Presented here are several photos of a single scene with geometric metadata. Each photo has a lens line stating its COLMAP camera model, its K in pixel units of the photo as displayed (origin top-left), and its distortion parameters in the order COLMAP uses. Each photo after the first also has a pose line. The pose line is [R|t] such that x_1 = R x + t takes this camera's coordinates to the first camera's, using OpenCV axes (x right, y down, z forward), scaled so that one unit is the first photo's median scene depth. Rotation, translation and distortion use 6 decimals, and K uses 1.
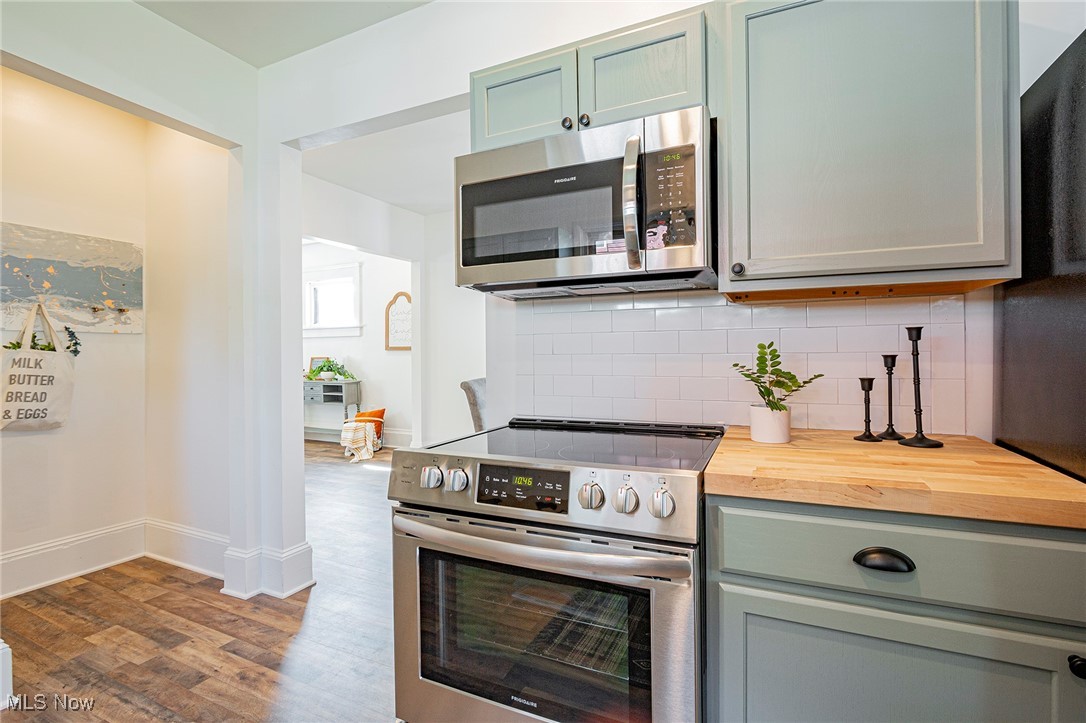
lens RADIAL K [[494.1, 0, 545.5], [0, 494.1, 350.1], [0, 0, 1]] dist [-0.026954, 0.005140]
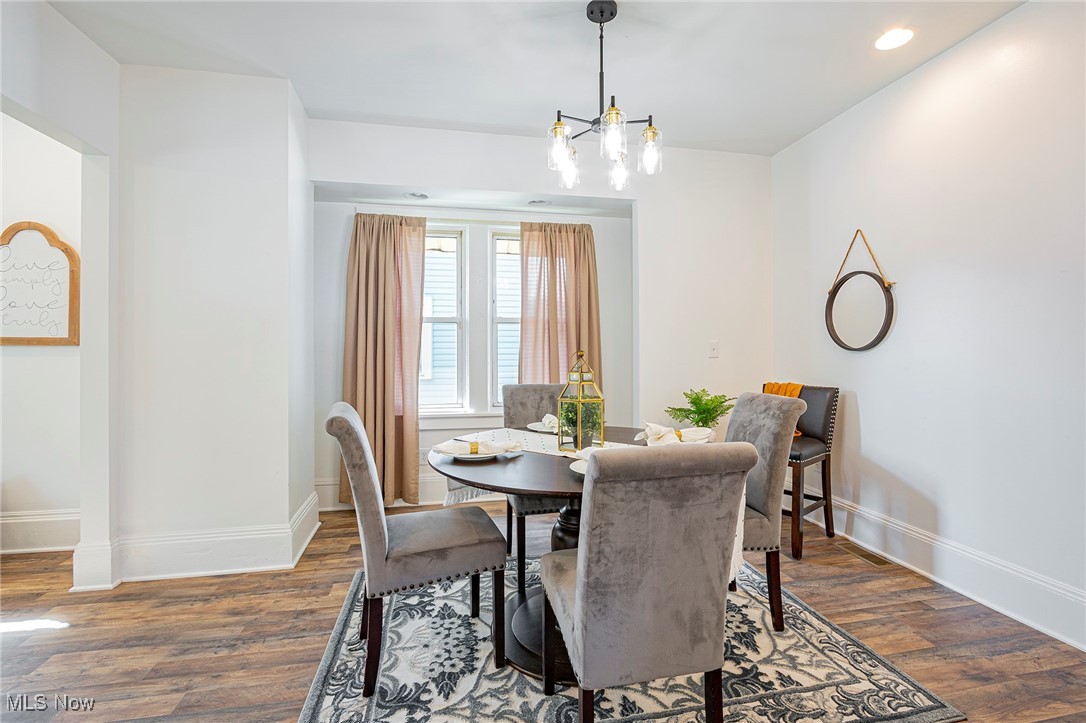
lens RADIAL K [[494.1, 0, 545.5], [0, 494.1, 350.1], [0, 0, 1]] dist [-0.026954, 0.005140]
pose [[0.800669, 0.012186, 0.598983, -0.569669], [-0.011747, 0.999920, -0.004641, 0.010880], [-0.598992, -0.003321, 0.800748, 0.474808]]
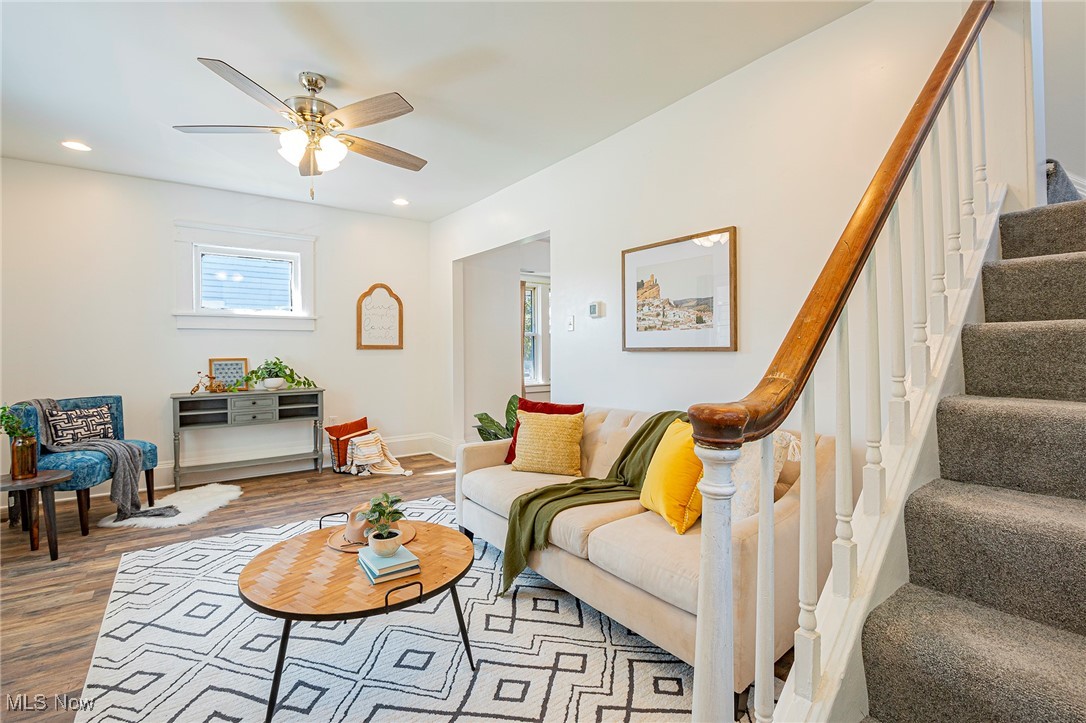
lens RADIAL K [[494.1, 0, 545.5], [0, 494.1, 350.1], [0, 0, 1]] dist [-0.026954, 0.005140]
pose [[0.473530, 0.006356, 0.880755, -2.752516], [-0.008275, 0.999962, -0.002767, 0.005256], [-0.880739, -0.005978, 0.473565, 0.930656]]
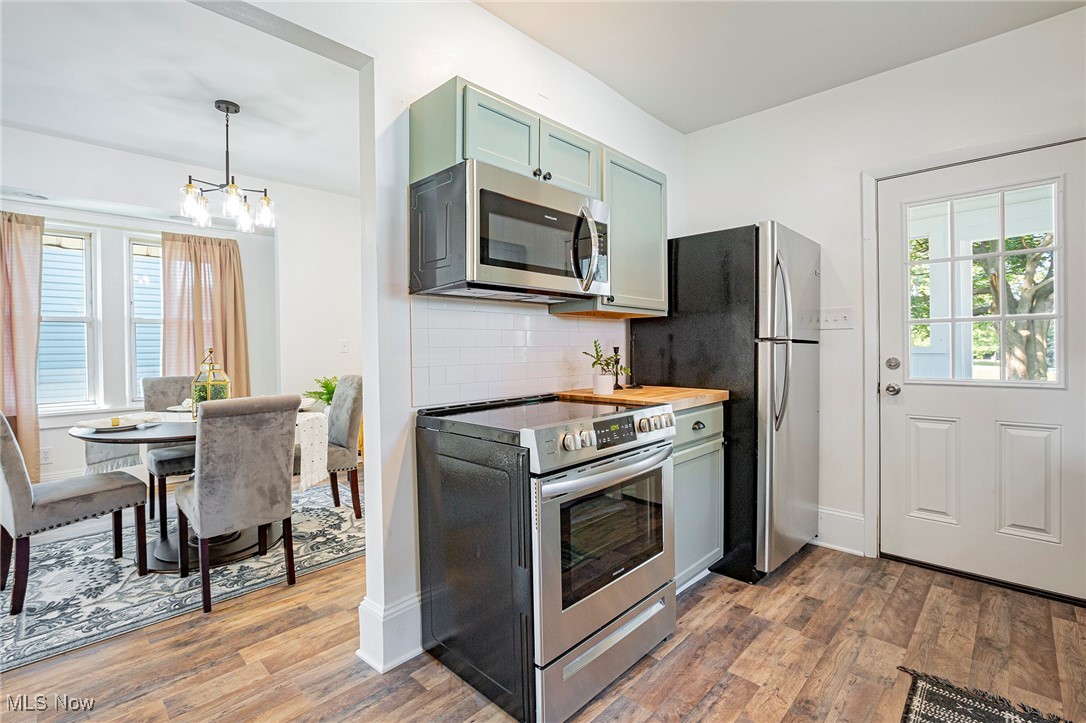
lens RADIAL K [[494.1, 0, 545.5], [0, 494.1, 350.1], [0, 0, 1]] dist [-0.026954, 0.005140]
pose [[0.321467, 0.000359, 0.946921, -0.670298], [0.001325, 0.999999, -0.000829, 0.011824], [-0.946920, 0.001521, 0.321466, 0.307029]]
